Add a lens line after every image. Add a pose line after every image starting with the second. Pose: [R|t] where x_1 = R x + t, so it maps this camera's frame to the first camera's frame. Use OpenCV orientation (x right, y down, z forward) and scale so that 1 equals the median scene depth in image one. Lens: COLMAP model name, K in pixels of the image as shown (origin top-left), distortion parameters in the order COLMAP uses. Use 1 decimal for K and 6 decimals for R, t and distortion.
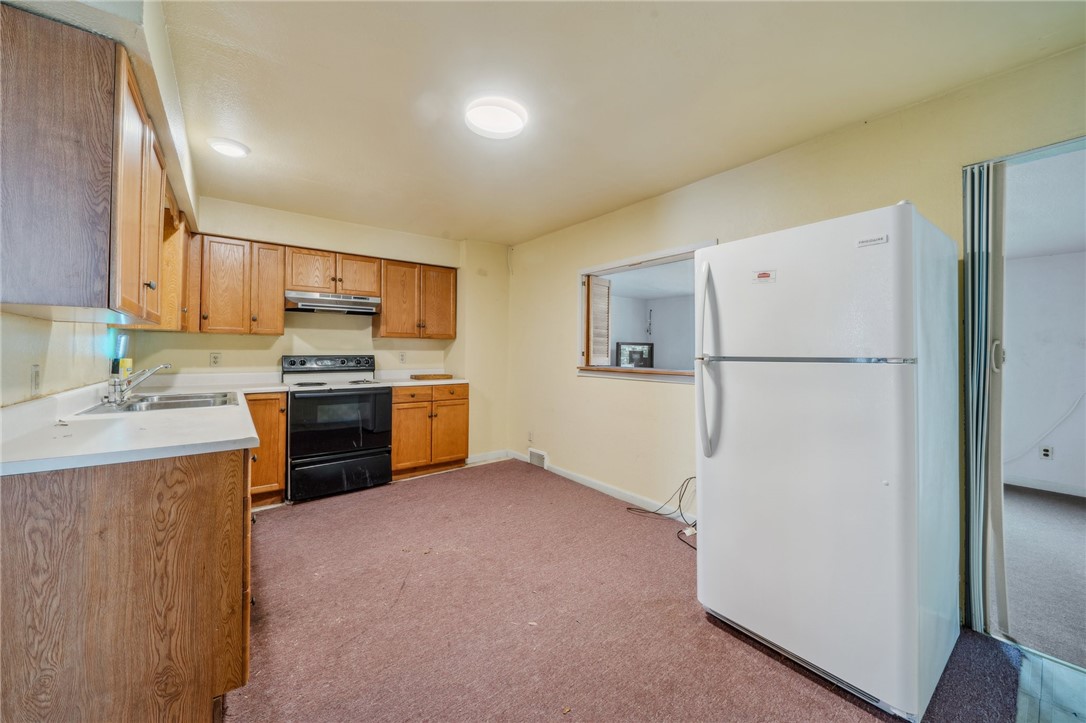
lens RADIAL K [[394.1, 0, 550.5], [0, 394.1, 348.4], [0, 0, 1]] dist [-0.001345, -0.000114]
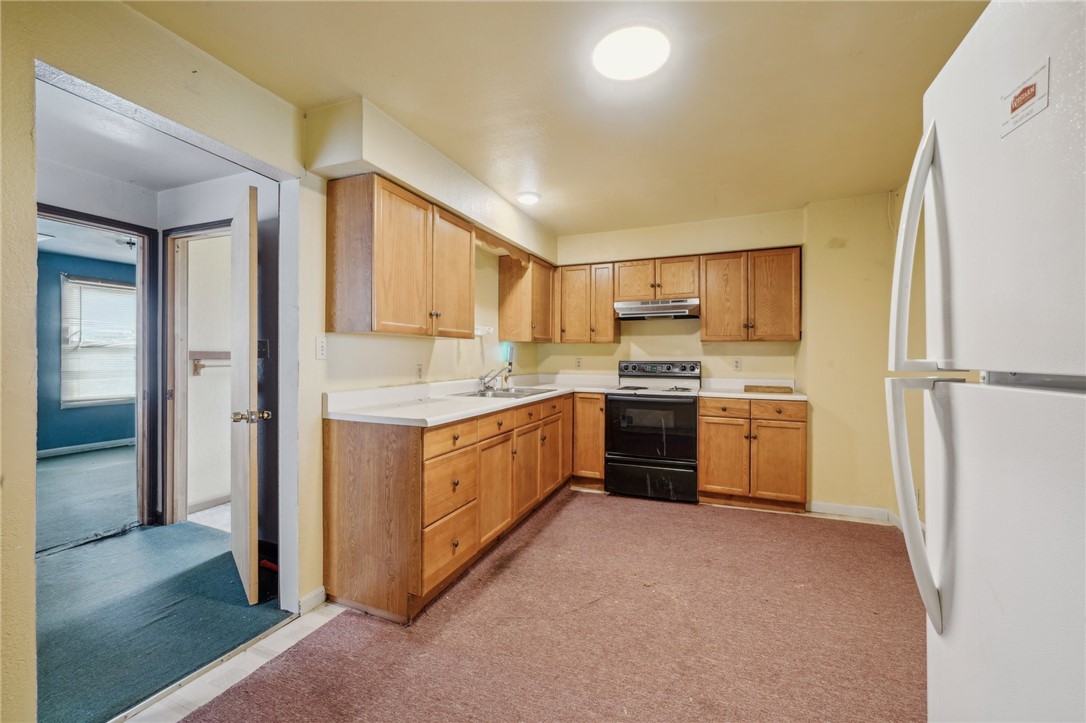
lens RADIAL K [[430.1, 0, 557.0], [0, 430.1, 358.1], [0, 0, 1]] dist [0.000865, 0.000021]
pose [[0.510147, 0.001583, -0.860086, 0.272851], [0.005808, 0.999969, 0.005285, 0.002650], [0.860068, -0.007692, 0.510122, 0.225418]]
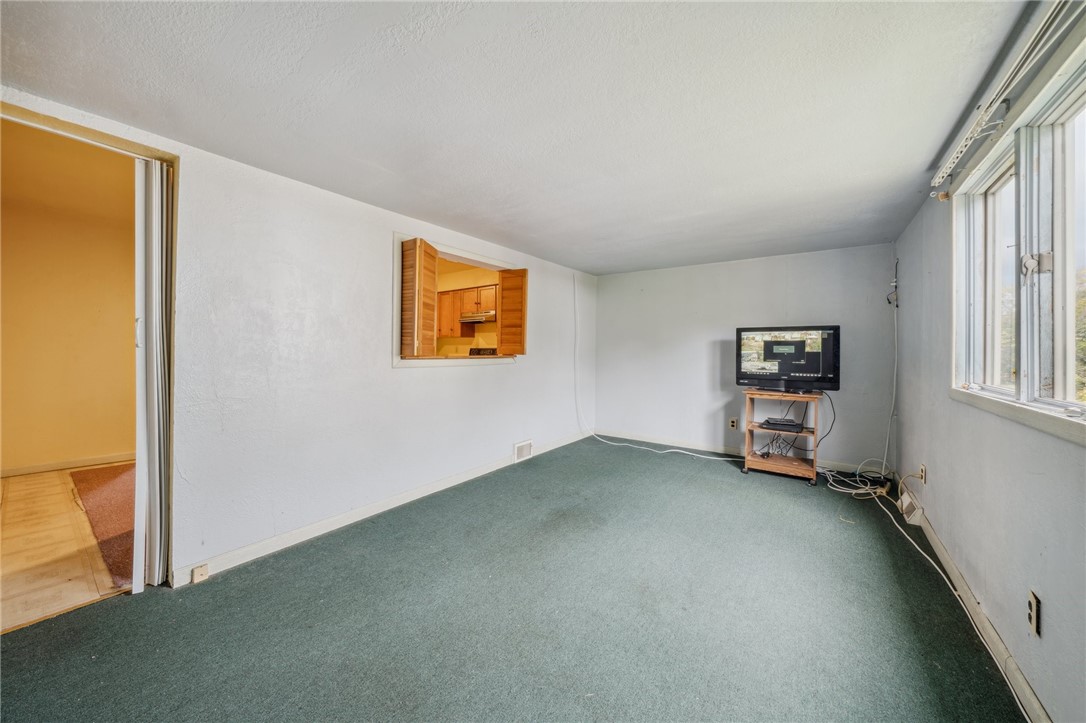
lens RADIAL K [[394.1, 0, 550.5], [0, 394.1, 348.4], [0, 0, 1]] dist [-0.001345, -0.000114]
pose [[0.276285, -0.007791, -0.961044, 1.172746], [0.007164, 0.999956, -0.006047, 0.032418], [0.961049, -0.005214, 0.276328, 0.838422]]
